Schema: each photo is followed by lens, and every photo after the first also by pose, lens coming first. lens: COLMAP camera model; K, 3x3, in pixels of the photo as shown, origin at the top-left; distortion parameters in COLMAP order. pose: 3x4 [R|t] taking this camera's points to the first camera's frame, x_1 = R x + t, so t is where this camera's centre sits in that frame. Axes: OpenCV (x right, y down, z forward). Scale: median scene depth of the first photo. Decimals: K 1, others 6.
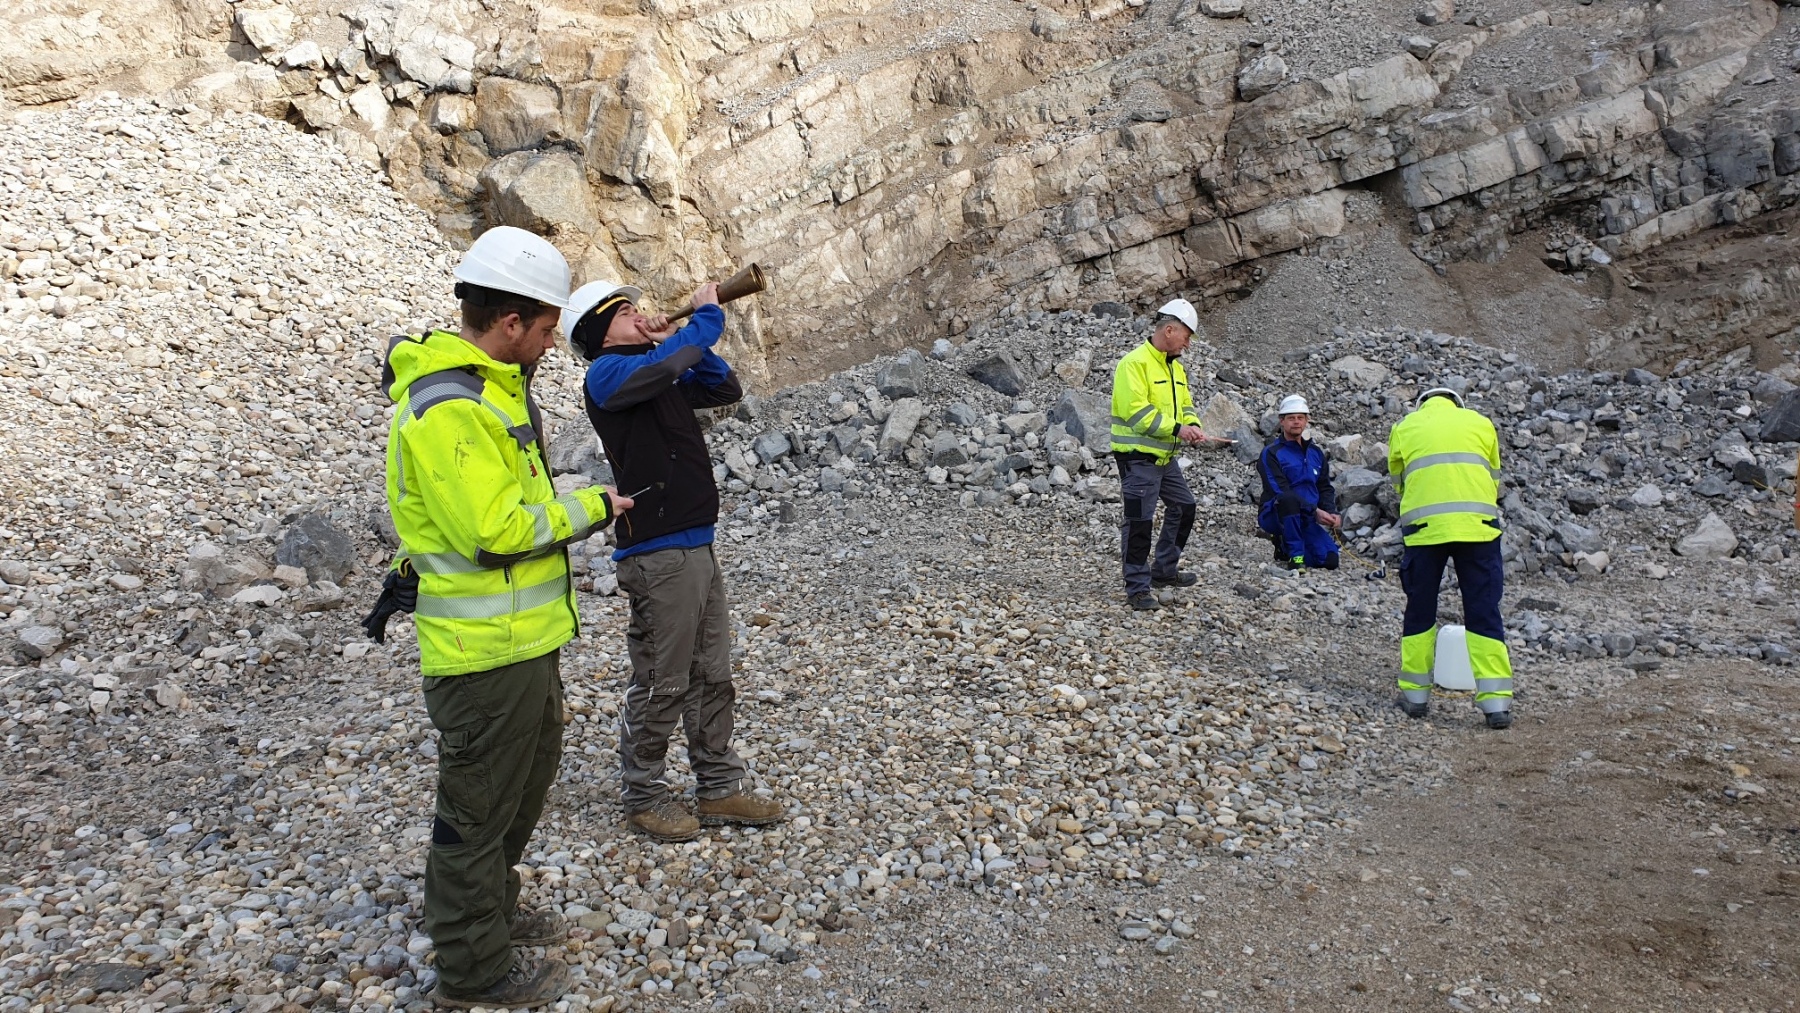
lens RADIAL K [[1425.2, 0, 918.6], [0, 1425.2, 524.7], [0, 0, 1]] dist [0.030560, -0.024489]
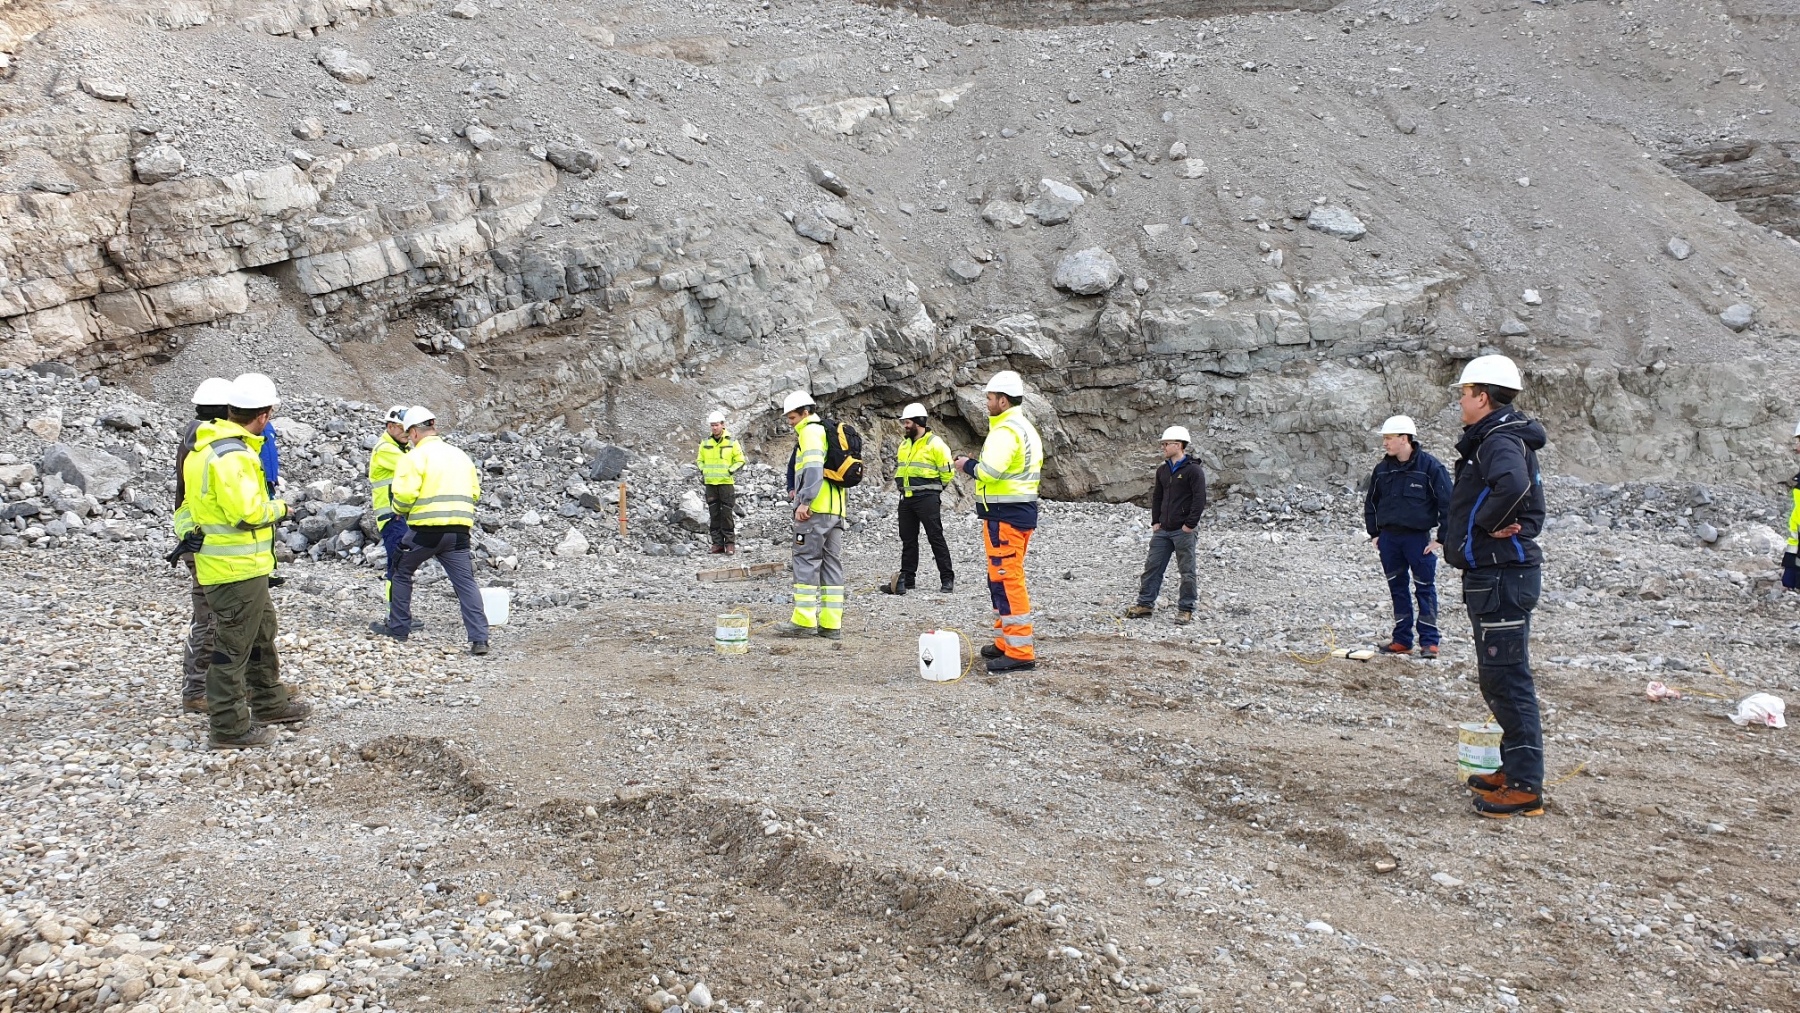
lens RADIAL K [[1425.2, 0, 910.3], [0, 1425.2, 504.2], [0, 0, 1]] dist [0.030560, -0.024489]
pose [[0.693926, -0.026804, 0.719547, -0.190471], [0.064889, 0.997569, -0.025417, 0.019302], [-0.717116, 0.064329, 0.693979, -0.201846]]
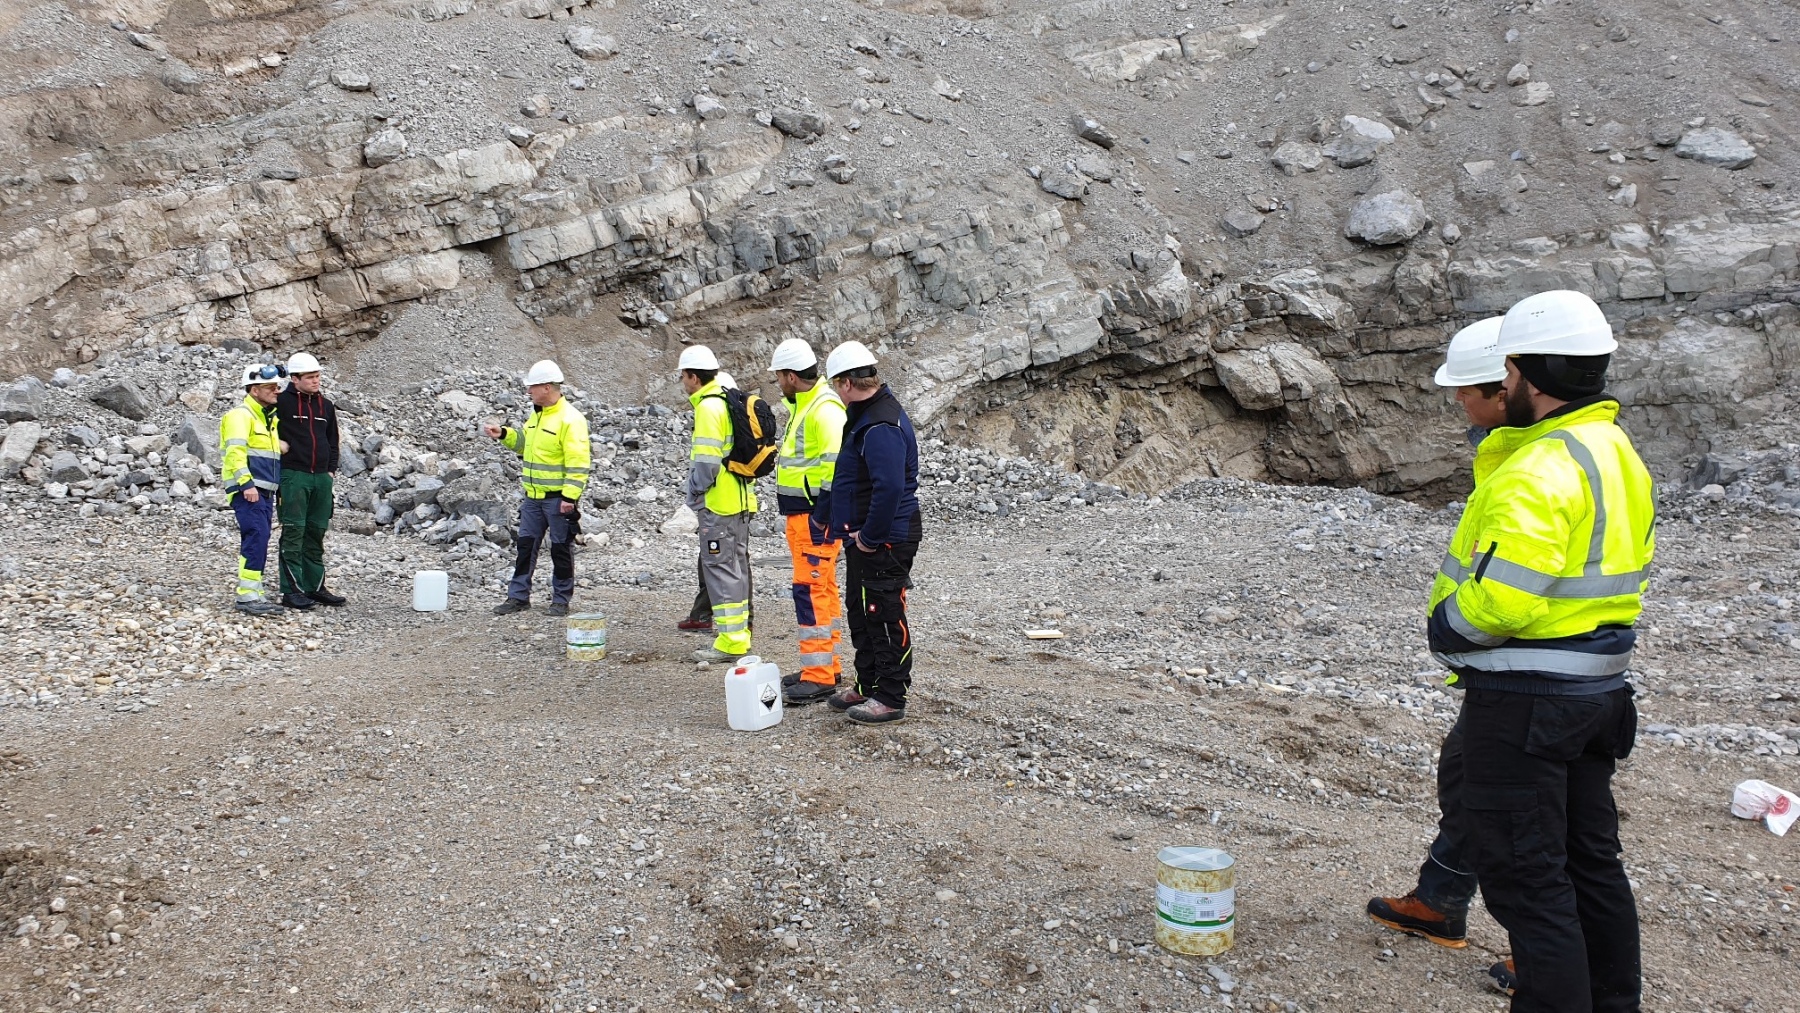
lens RADIAL K [[1425.2, 0, 890.4], [0, 1425.2, 531.5], [0, 0, 1]] dist [0.030560, -0.024489]
pose [[0.873160, -0.033906, 0.486252, 0.026259], [0.041210, 0.999141, -0.004331, 0.022580], [-0.485688, 0.023821, 0.873808, -0.237244]]
